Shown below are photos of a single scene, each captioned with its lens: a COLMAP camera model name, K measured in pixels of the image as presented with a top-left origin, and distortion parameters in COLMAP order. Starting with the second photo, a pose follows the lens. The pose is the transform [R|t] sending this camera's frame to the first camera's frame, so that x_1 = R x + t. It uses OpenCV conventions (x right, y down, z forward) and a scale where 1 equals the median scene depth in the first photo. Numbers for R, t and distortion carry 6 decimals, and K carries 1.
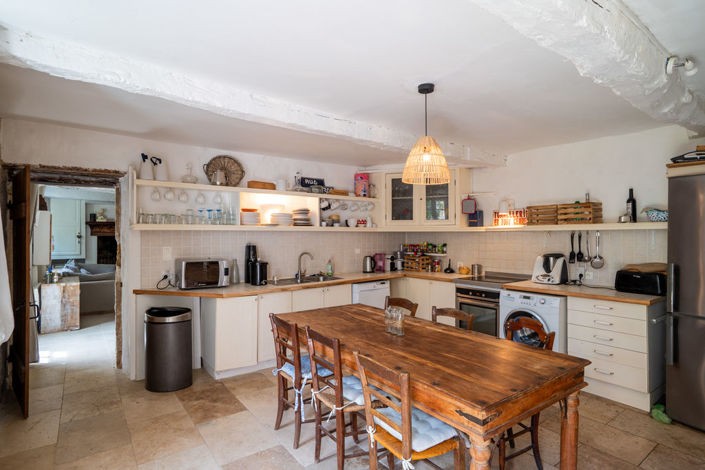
lens RADIAL K [[372.9, 0, 352.5], [0, 372.9, 235.0], [0, 0, 1]] dist [0.001012, 0.000161]
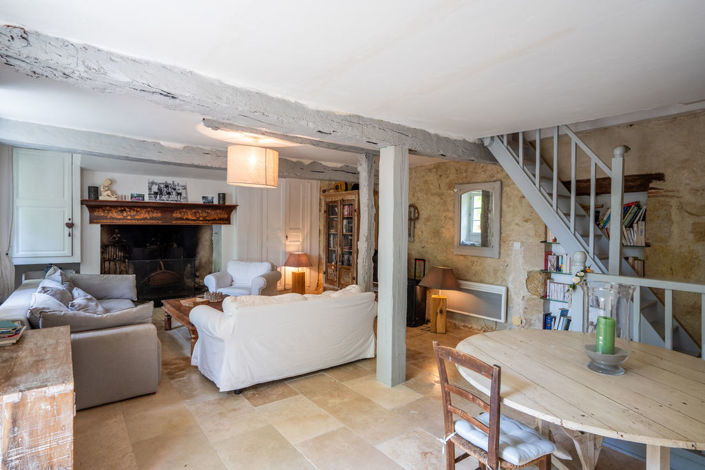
lens RADIAL K [[361.3, 0, 352.5], [0, 361.3, 235.0], [0, 0, 1]] dist [-0.000063, 0.000096]
pose [[0.999353, 0.013632, 0.033275, -0.320301], [-0.014322, 0.999686, 0.020584, 0.002283], [-0.032984, -0.021047, 0.999234, 0.435780]]
